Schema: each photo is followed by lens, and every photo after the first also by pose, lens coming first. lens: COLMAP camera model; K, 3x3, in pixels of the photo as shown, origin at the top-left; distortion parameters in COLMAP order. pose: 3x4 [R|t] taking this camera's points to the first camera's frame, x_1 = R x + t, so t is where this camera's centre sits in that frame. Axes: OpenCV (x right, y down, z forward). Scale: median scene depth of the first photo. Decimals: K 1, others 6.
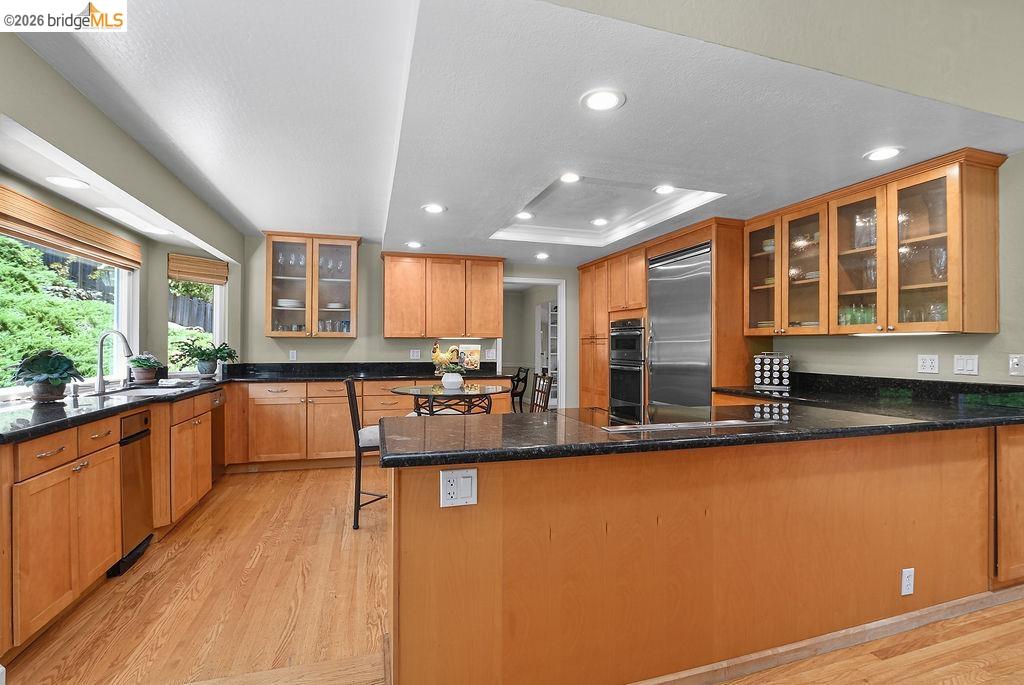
lens RADIAL K [[467.6, 0, 512.5], [0, 467.6, 340.4], [0, 0, 1]] dist [0.003950, 0.000136]
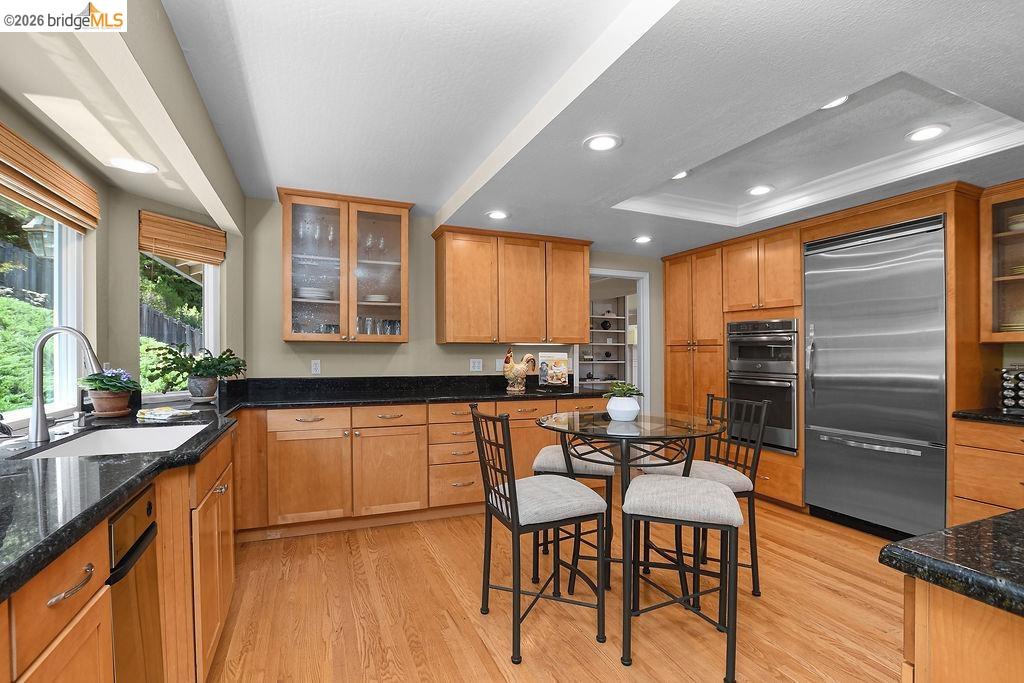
lens RADIAL K [[470.0, 0, 522.5], [0, 470.0, 356.2], [0, 0, 1]] dist [-0.010989, 0.000435]
pose [[0.993215, 0.001478, 0.116286, -0.264164], [-0.003706, 0.999814, 0.018944, 0.000672], [-0.116236, -0.019247, 0.993035, 0.276627]]
